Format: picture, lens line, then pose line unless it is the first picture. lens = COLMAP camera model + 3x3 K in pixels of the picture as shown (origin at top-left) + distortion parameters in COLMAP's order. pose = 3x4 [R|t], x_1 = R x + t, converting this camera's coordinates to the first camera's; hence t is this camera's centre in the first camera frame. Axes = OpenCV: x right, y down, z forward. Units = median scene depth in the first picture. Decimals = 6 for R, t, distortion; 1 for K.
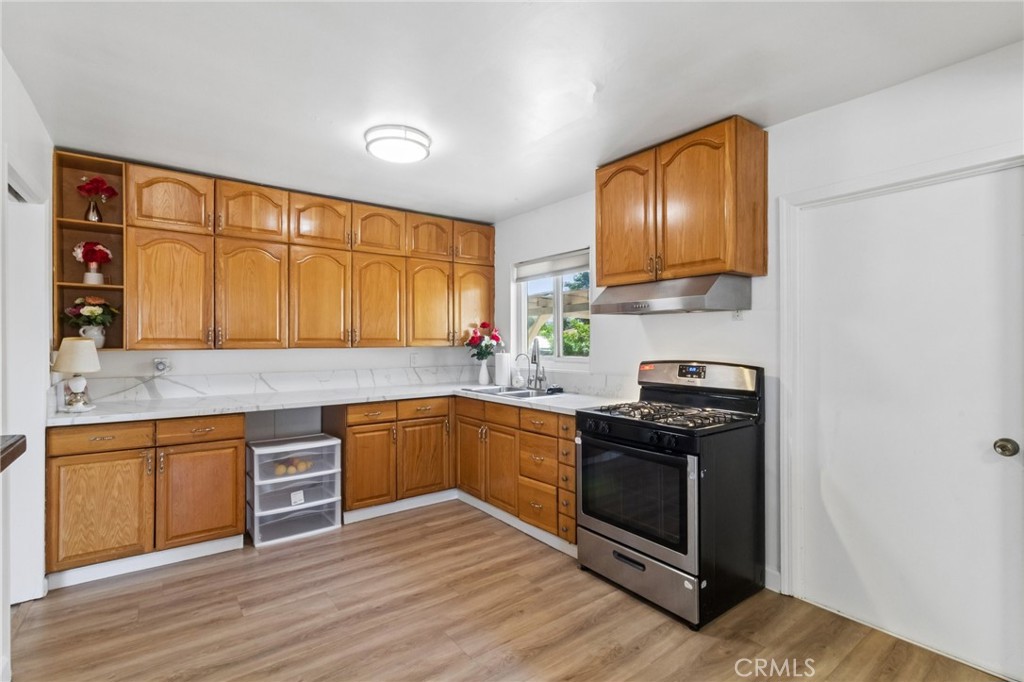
lens RADIAL K [[473.7, 0, 505.0], [0, 473.7, 337.0], [0, 0, 1]] dist [0.008760, 0.000121]
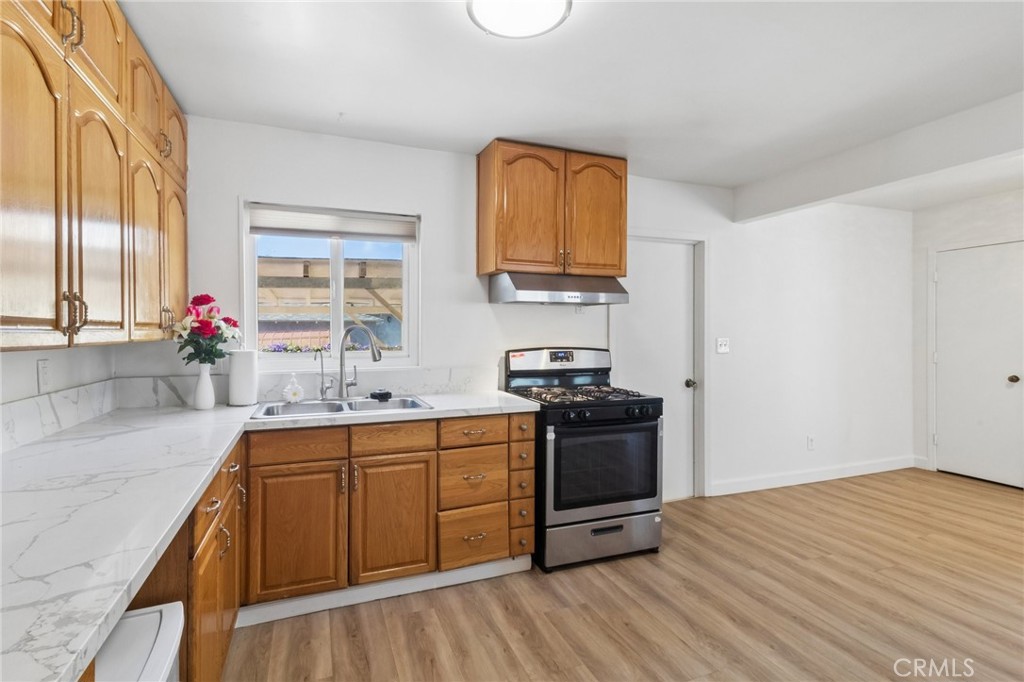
lens RADIAL K [[493.7, 0, 506.9], [0, 493.7, 330.7], [0, 0, 1]] dist [0.011752, -0.000225]
pose [[0.266479, 0.002891, 0.963836, -0.729846], [-0.008523, 0.999963, -0.000643, 0.011328], [-0.963803, -0.008043, 0.266494, 0.746912]]
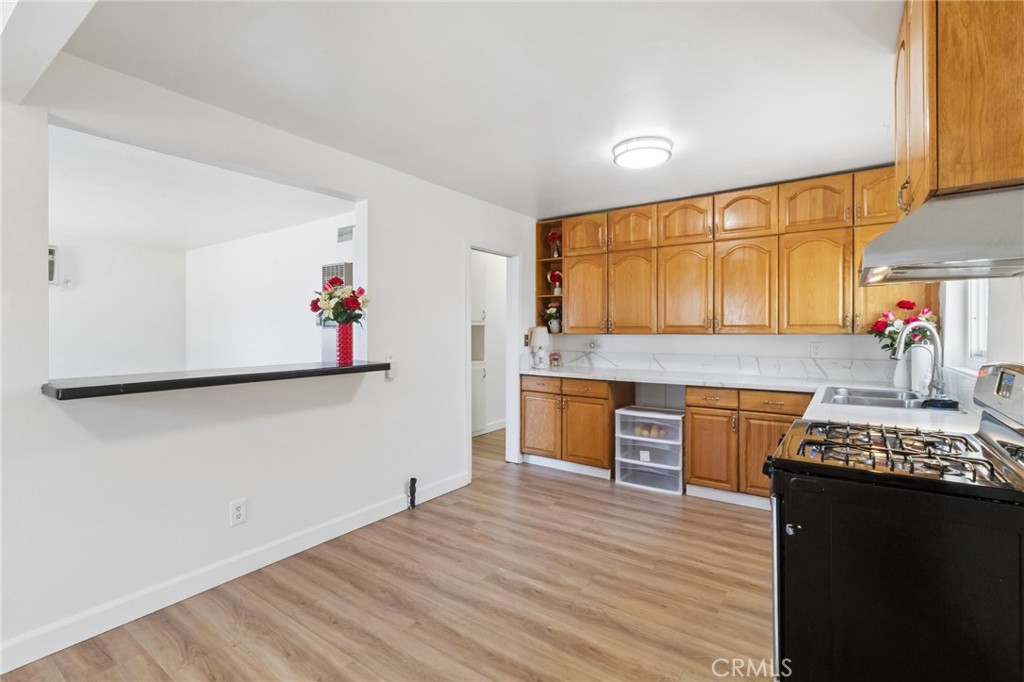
lens RADIAL K [[474.7, 0, 512.9], [0, 474.7, 327.1], [0, 0, 1]] dist [0.001814, 0.000135]
pose [[0.316099, -0.005536, -0.948710, 0.659576], [0.010514, 0.999942, -0.002332, 0.006041], [0.948668, -0.009238, 0.316139, 0.312685]]
